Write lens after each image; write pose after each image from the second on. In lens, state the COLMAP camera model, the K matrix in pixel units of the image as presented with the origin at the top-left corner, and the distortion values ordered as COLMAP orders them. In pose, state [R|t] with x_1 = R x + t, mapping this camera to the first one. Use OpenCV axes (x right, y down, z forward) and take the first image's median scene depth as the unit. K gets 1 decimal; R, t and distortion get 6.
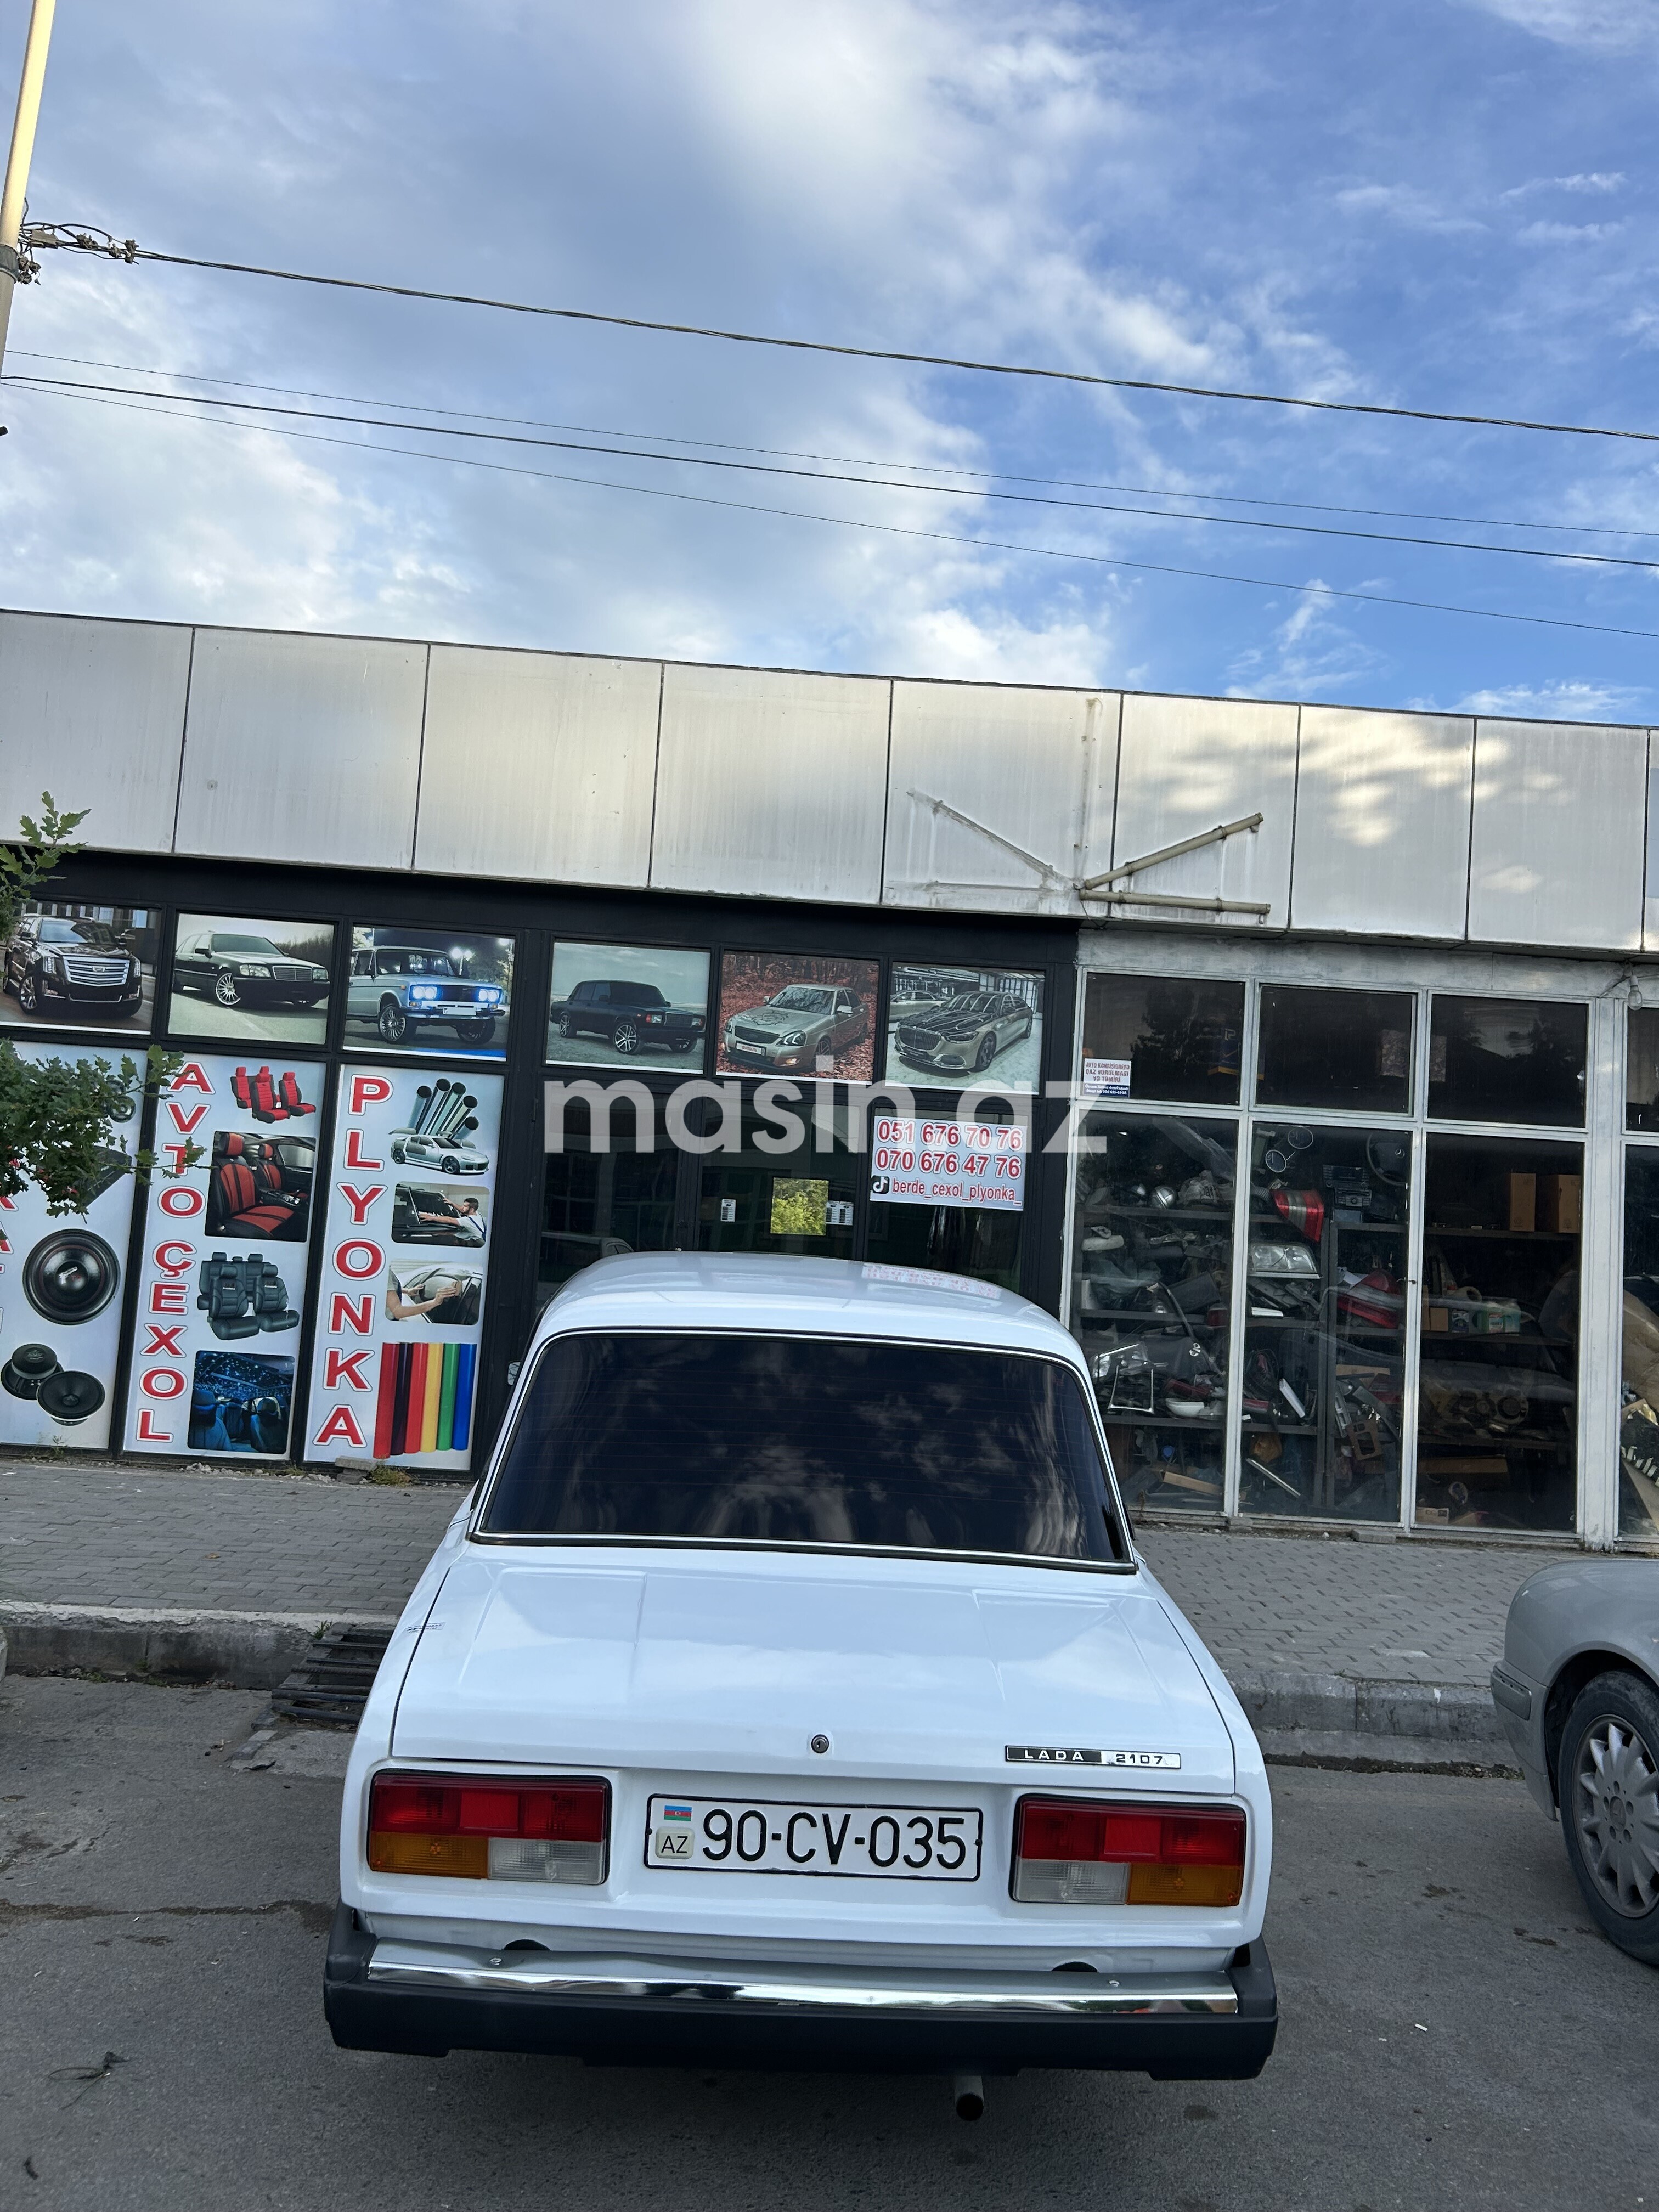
lens RADIAL K [[1674.9, 0, 824.1], [0, 1674.9, 1108.7], [0, 0, 1]] dist [0.052338, -0.063879]
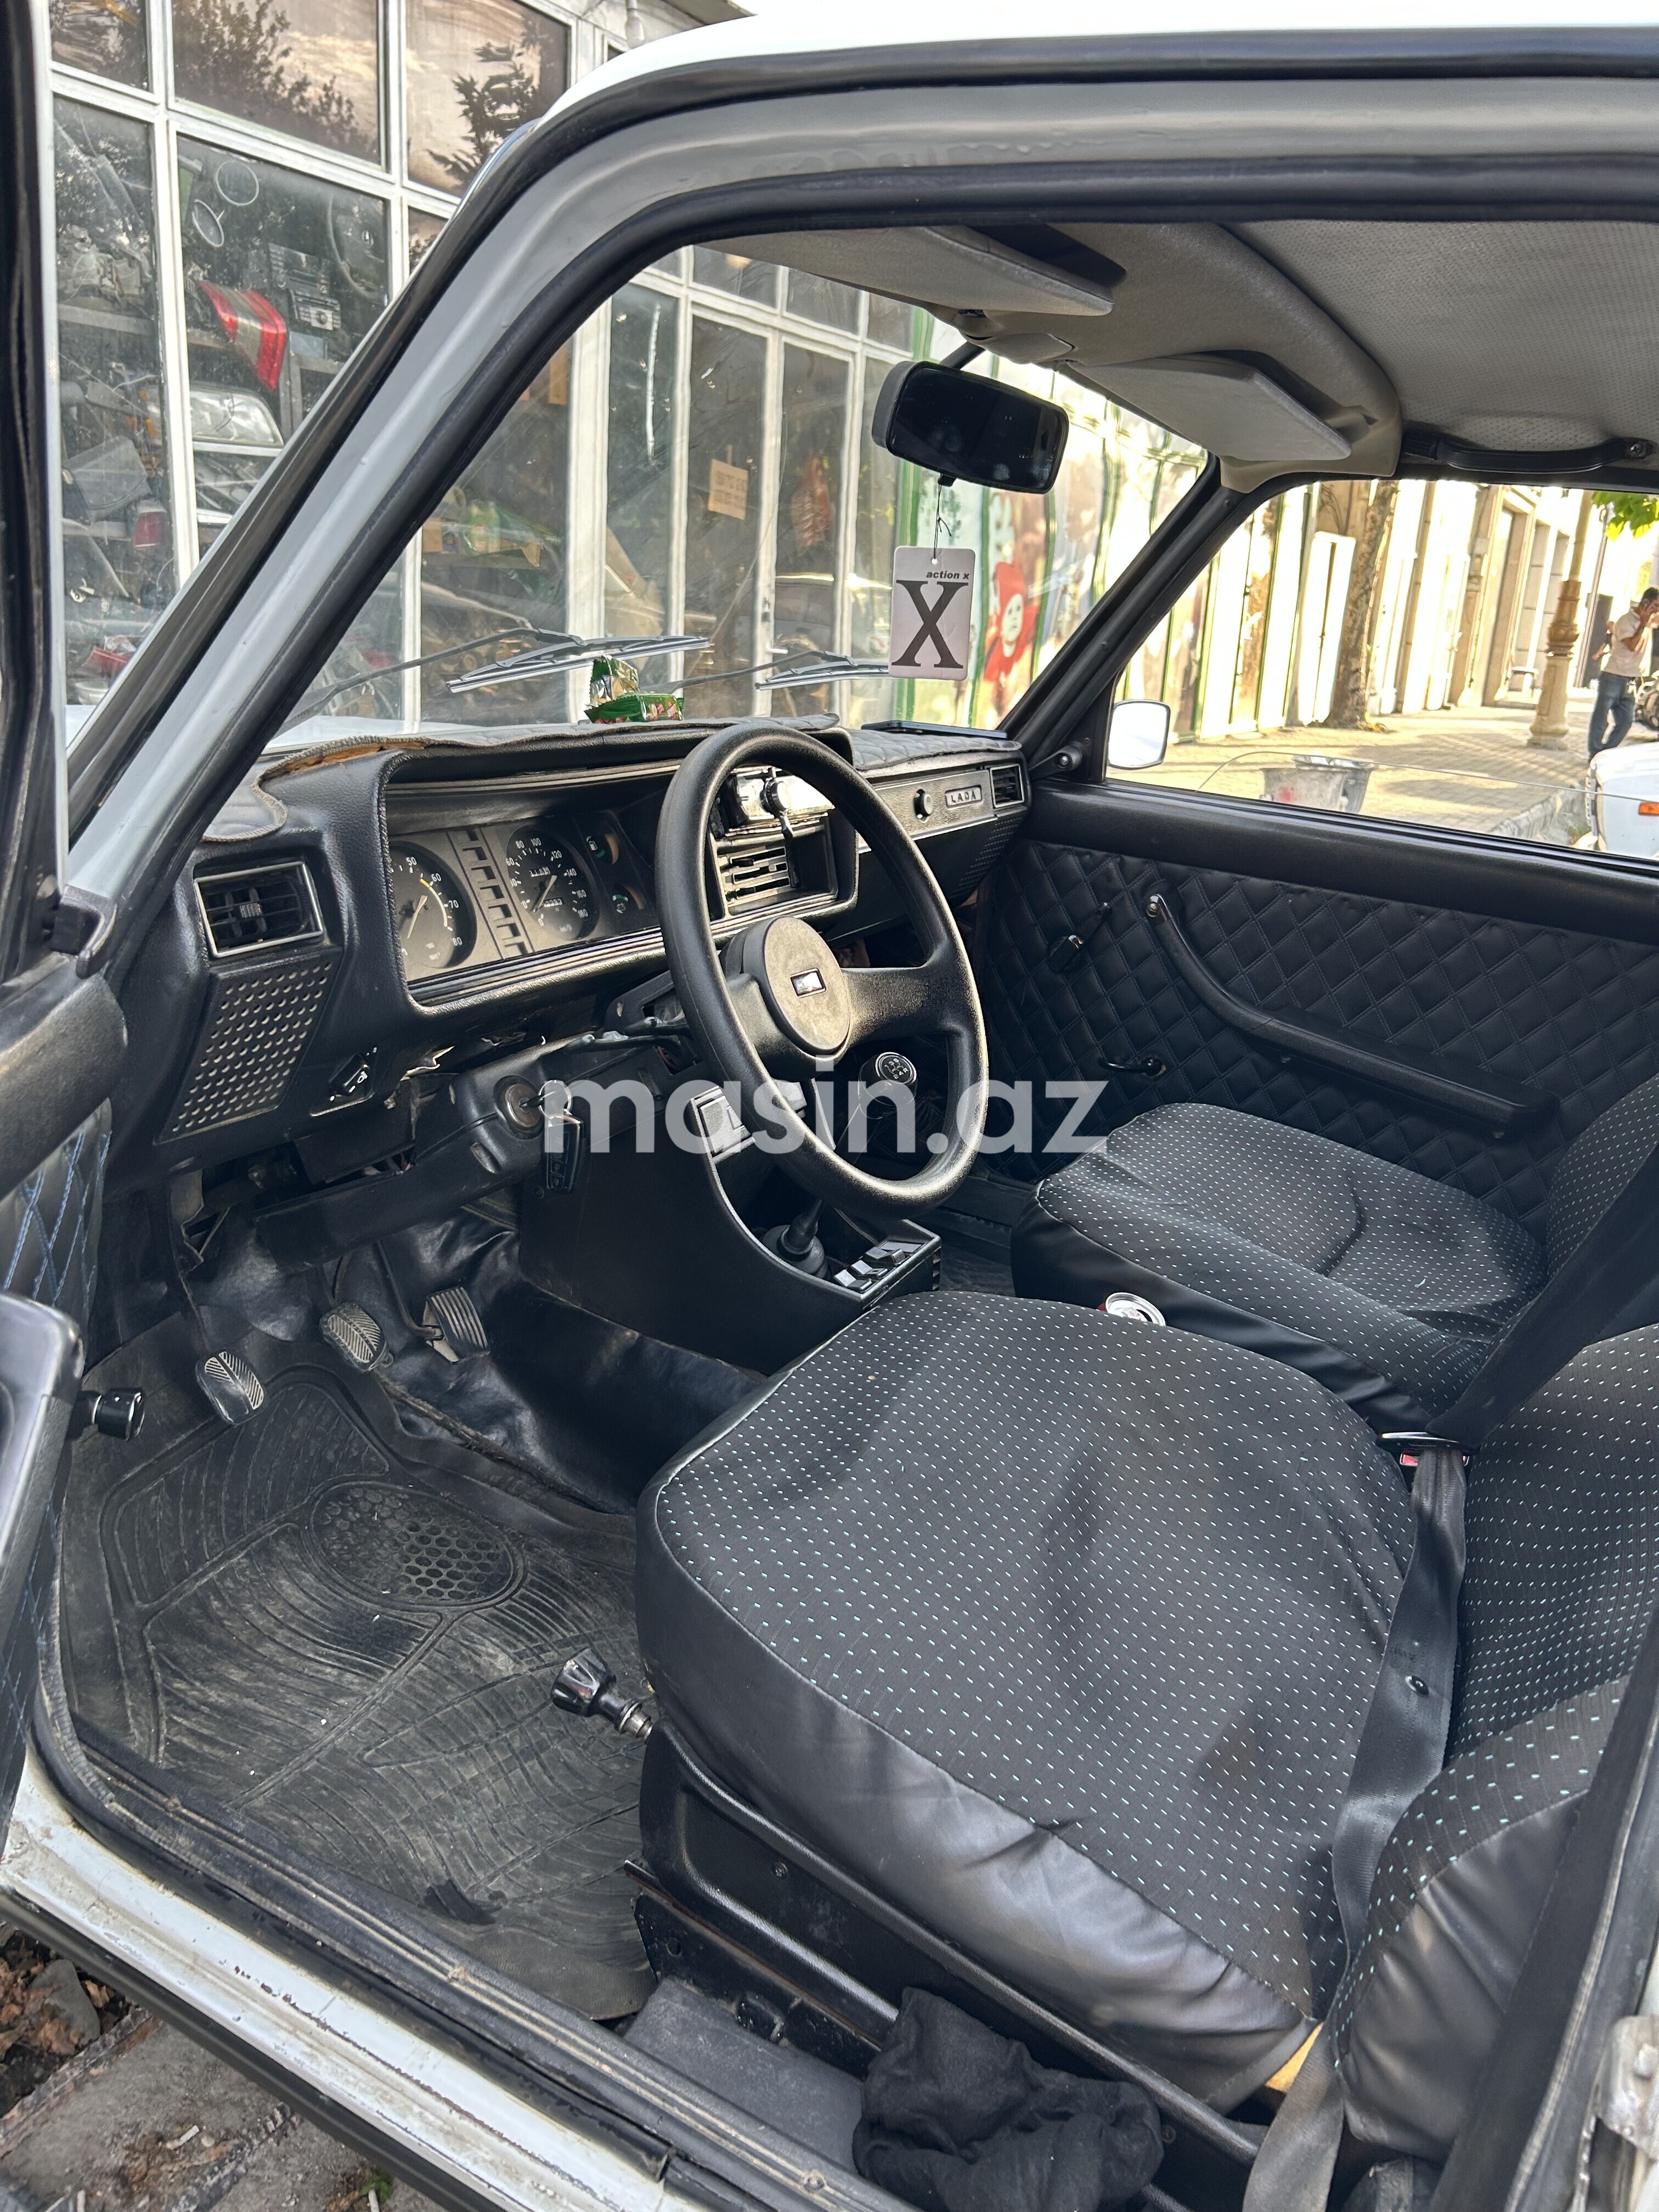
lens RADIAL K [[1674.9, 0, 847.0], [0, 1674.9, 1092.1], [0, 0, 1]] dist [0.052338, -0.063879]
pose [[0.513224, -0.271307, 0.814244, -0.148305], [-0.097531, 0.924139, 0.369399, 0.069473], [-0.852695, -0.268999, 0.447829, 0.517935]]
